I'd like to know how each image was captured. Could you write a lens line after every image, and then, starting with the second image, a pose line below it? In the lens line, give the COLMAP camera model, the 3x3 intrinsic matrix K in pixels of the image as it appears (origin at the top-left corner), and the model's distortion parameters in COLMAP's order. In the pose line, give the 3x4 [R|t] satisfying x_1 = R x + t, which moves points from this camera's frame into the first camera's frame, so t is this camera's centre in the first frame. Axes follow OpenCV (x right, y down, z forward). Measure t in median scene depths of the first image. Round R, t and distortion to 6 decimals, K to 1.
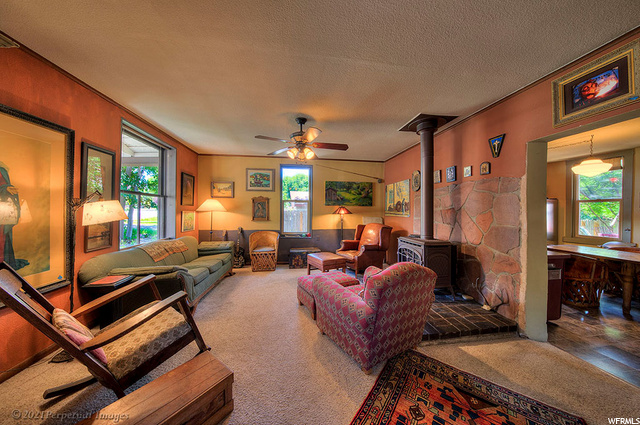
lens RADIAL K [[200.2, 0, 320.0], [0, 200.2, 212.5], [0, 0, 1]] dist [-0.009095, -0.000190]
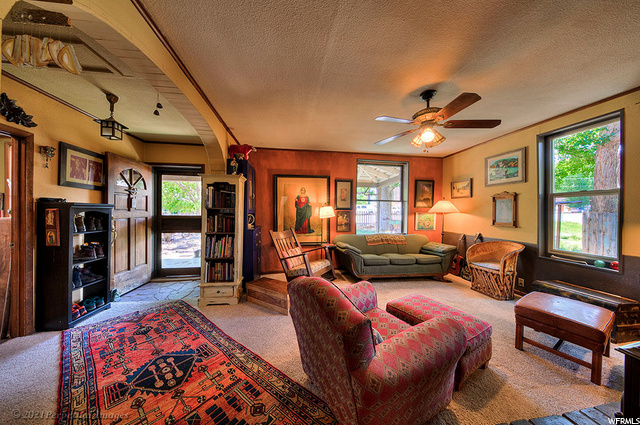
lens RADIAL K [[200.2, 0, 320.0], [0, 200.2, 212.5], [0, 0, 1]] dist [-0.009095, -0.000190]
pose [[0.017235, -0.002377, -0.999849, 0.600822], [-0.013914, 0.999900, -0.002617, 0.004837], [0.999755, 0.013957, 0.017201, 0.513834]]
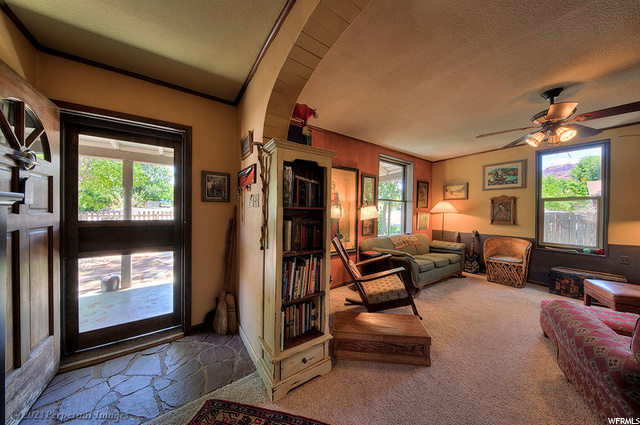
lens RADIAL K [[200.2, 0, 320.0], [0, 200.2, 212.5], [0, 0, 1]] dist [-0.009095, -0.000190]
pose [[0.446958, 0.004025, -0.894546, 0.162753], [-0.012416, 0.999921, -0.001705, 0.001810], [0.894469, 0.011868, 0.446973, -0.095853]]
